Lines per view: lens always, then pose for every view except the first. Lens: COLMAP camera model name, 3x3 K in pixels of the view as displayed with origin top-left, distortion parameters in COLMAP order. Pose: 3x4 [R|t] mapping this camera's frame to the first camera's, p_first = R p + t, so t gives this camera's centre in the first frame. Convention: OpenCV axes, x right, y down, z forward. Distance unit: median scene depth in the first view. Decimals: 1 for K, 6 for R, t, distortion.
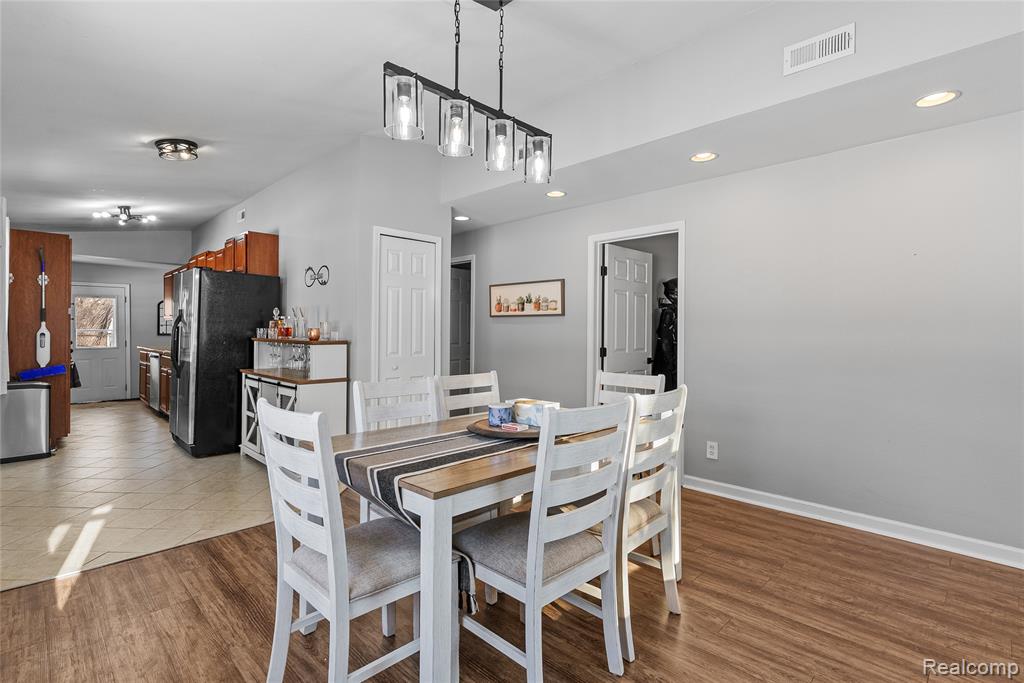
lens RADIAL K [[489.5, 0, 512.4], [0, 489.5, 333.0], [0, 0, 1]] dist [0.002763, -0.000481]
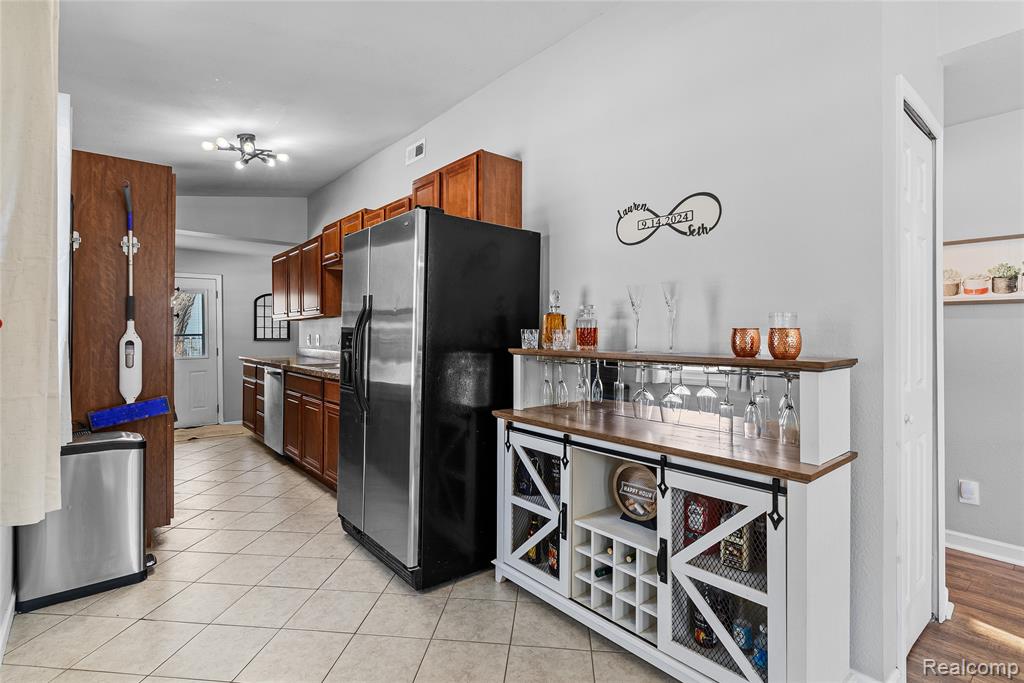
lens RADIAL K [[499.0, 0, 516.4], [0, 499.0, 331.5], [0, 0, 1]] dist [-0.006838, 0.000656]
pose [[0.996732, -0.006751, -0.080501, -0.485078], [0.006256, 0.999960, -0.006392, -0.004457], [0.080541, 0.005867, 0.996734, 0.484063]]
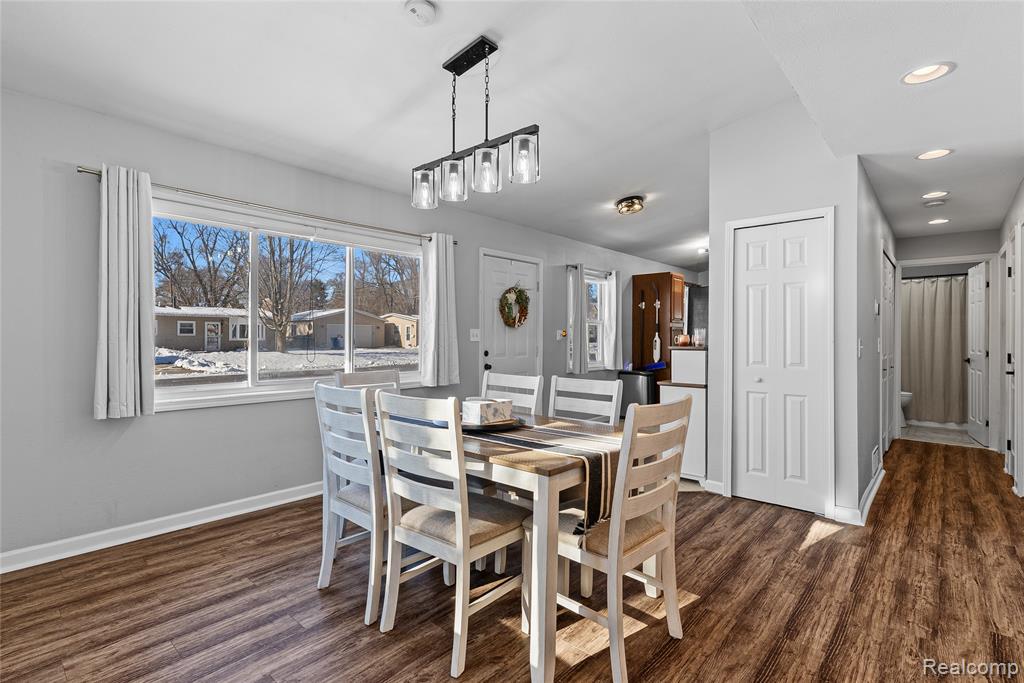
lens RADIAL K [[489.5, 0, 512.2], [0, 489.5, 340.7], [0, 0, 1]] dist [0.002763, -0.000481]
pose [[0.055045, 0.000632, -0.998484, 0.533634], [-0.006422, 0.999979, 0.000279, 0.004738], [0.998463, 0.006397, 0.055048, 0.478181]]
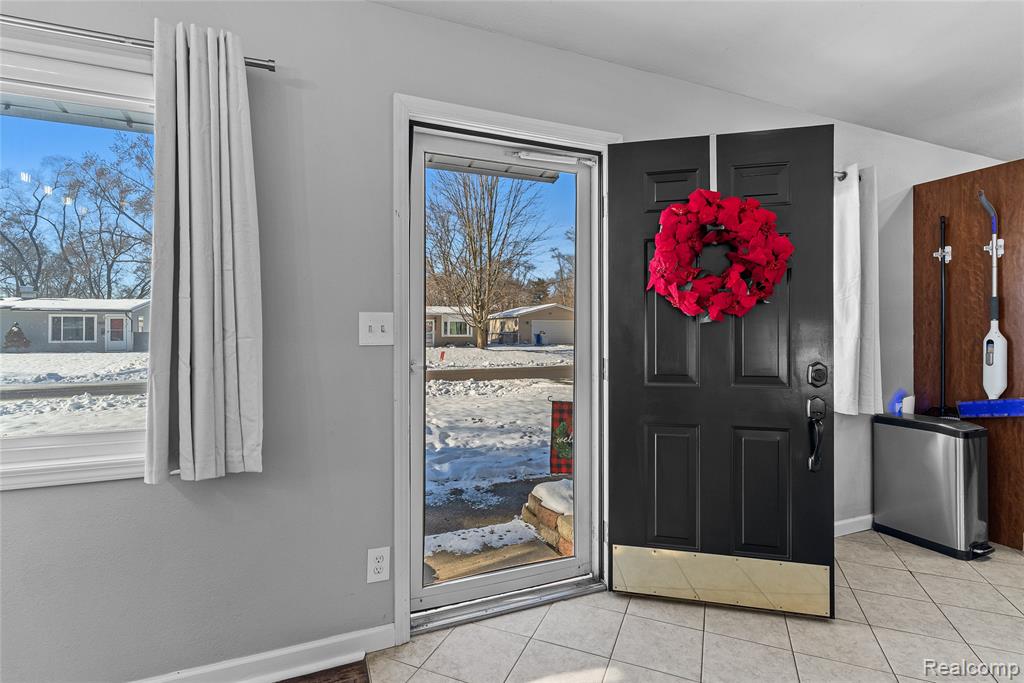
lens RADIAL K [[489.5, 0, 512.7], [0, 489.5, 332.0], [0, 0, 1]] dist [0.002763, -0.000481]
pose [[-0.386743, -0.008778, -0.922146, -0.209187], [-0.006539, 0.999956, -0.006777, -0.001617], [0.922164, 0.003409, -0.386783, 0.710590]]
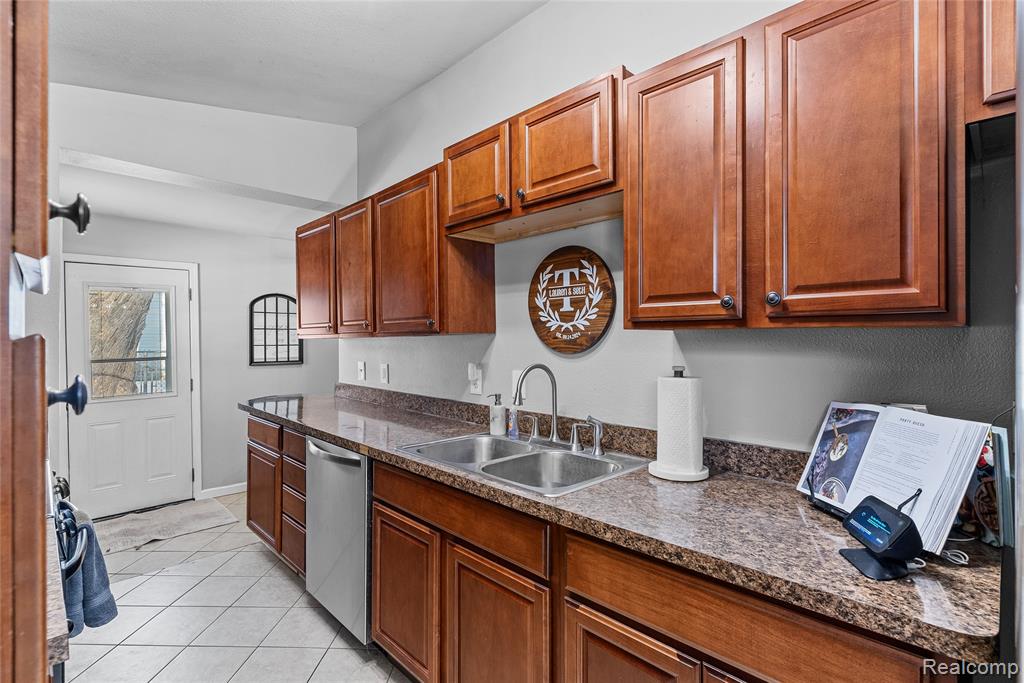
lens RADIAL K [[489.5, 0, 511.7], [0, 489.5, 331.8], [0, 0, 1]] dist [0.002763, -0.000481]
pose [[0.999704, -0.018935, -0.015296, -0.879195], [0.018865, 0.999811, -0.004752, -0.044766], [0.015383, 0.004463, 0.999872, 0.982081]]
